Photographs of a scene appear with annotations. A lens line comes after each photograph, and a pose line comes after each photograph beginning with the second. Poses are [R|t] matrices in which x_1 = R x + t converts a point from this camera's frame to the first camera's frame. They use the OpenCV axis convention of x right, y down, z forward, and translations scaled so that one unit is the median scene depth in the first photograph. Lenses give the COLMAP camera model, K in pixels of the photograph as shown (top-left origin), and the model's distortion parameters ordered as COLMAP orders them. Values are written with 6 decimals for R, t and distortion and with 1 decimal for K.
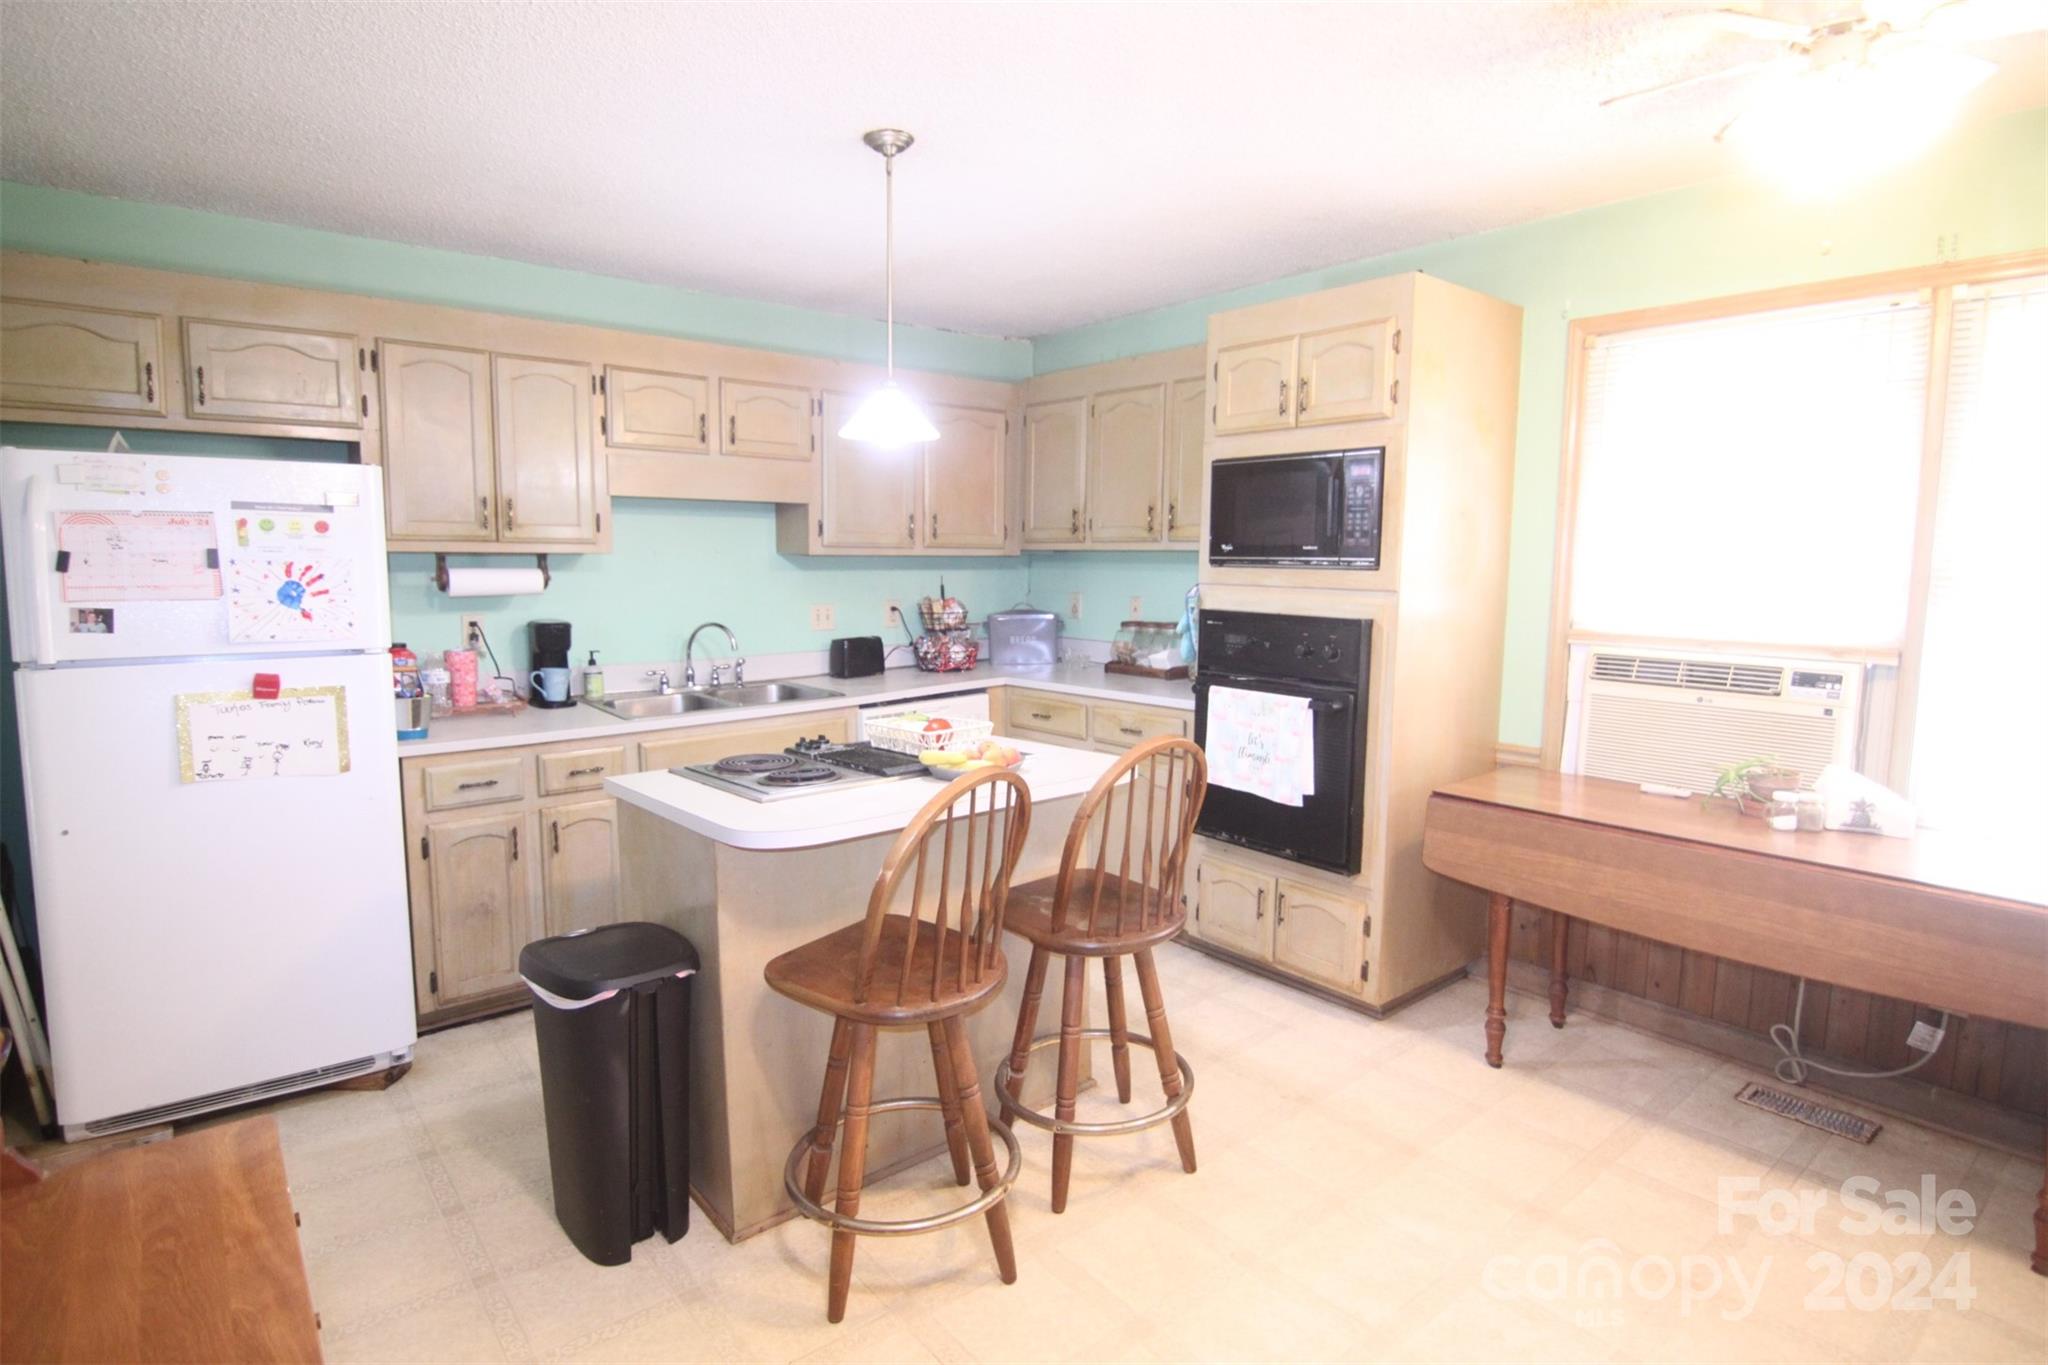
lens RADIAL K [[1054.2, 0, 1038.3], [0, 1054.2, 674.4], [0, 0, 1]] dist [-0.010226, -0.009376]
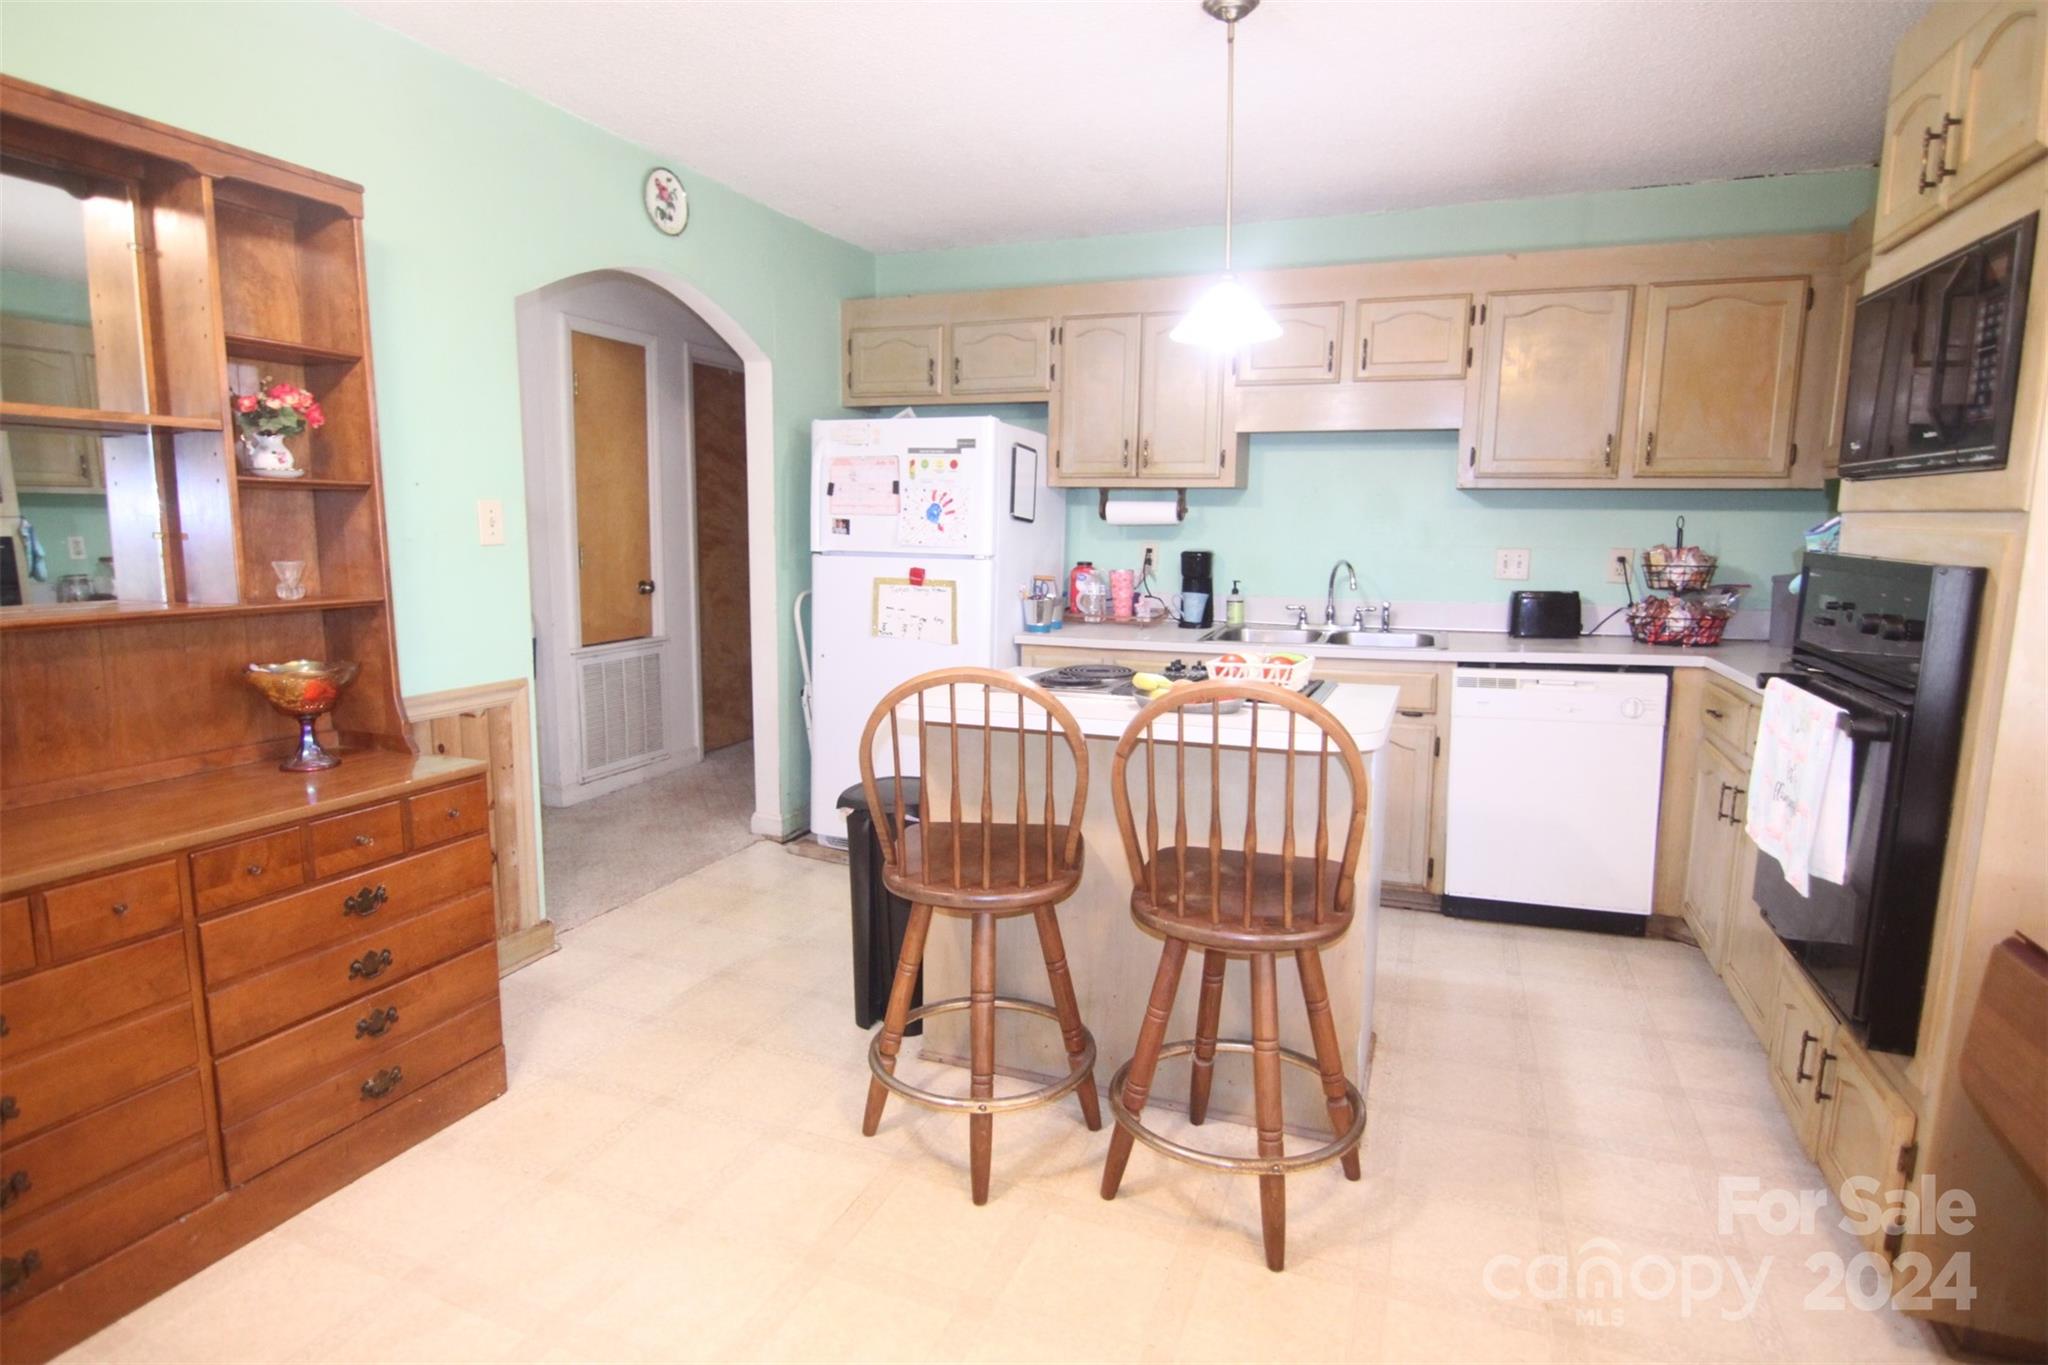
lens RADIAL K [[1054.2, 0, 1028.2], [0, 1054.2, 676.2], [0, 0, 1]] dist [-0.010226, -0.009376]
pose [[0.487108, 0.128668, -0.863811, 0.518759], [-0.104679, 0.990559, 0.088519, 0.002276], [0.867046, 0.047304, 0.495978, 0.355712]]
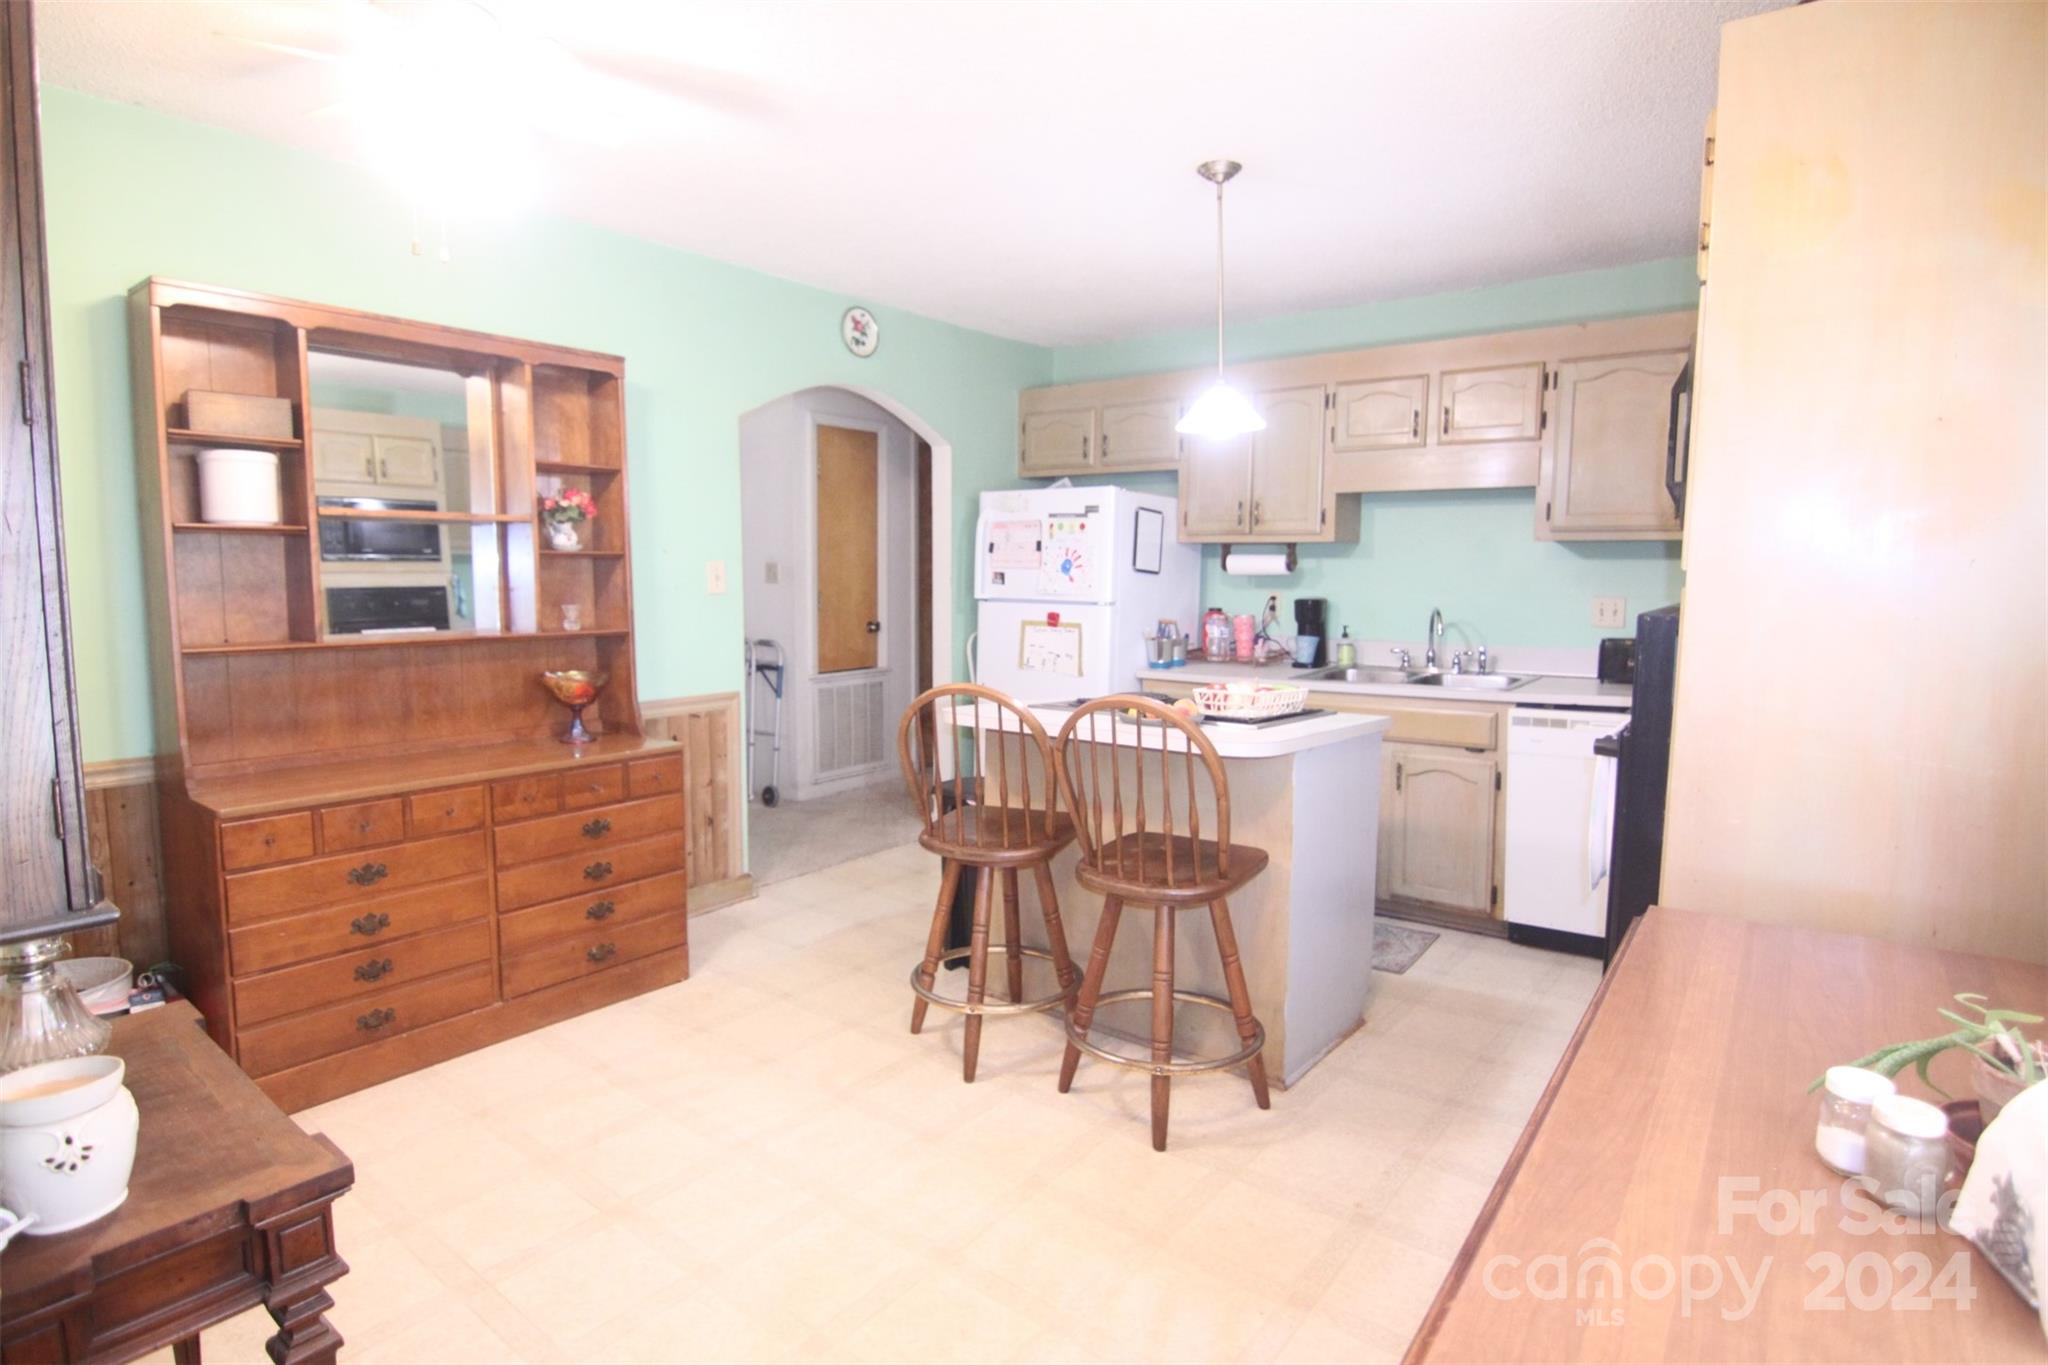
lens RADIAL K [[1054.2, 0, 1028.7], [0, 1054.2, 680.5], [0, 0, 1]] dist [-0.010226, -0.009376]
pose [[0.215305, 0.104617, -0.970927, 0.816137], [-0.110063, 0.990510, 0.082320, -0.023925], [0.970325, 0.089139, 0.224777, 0.490552]]
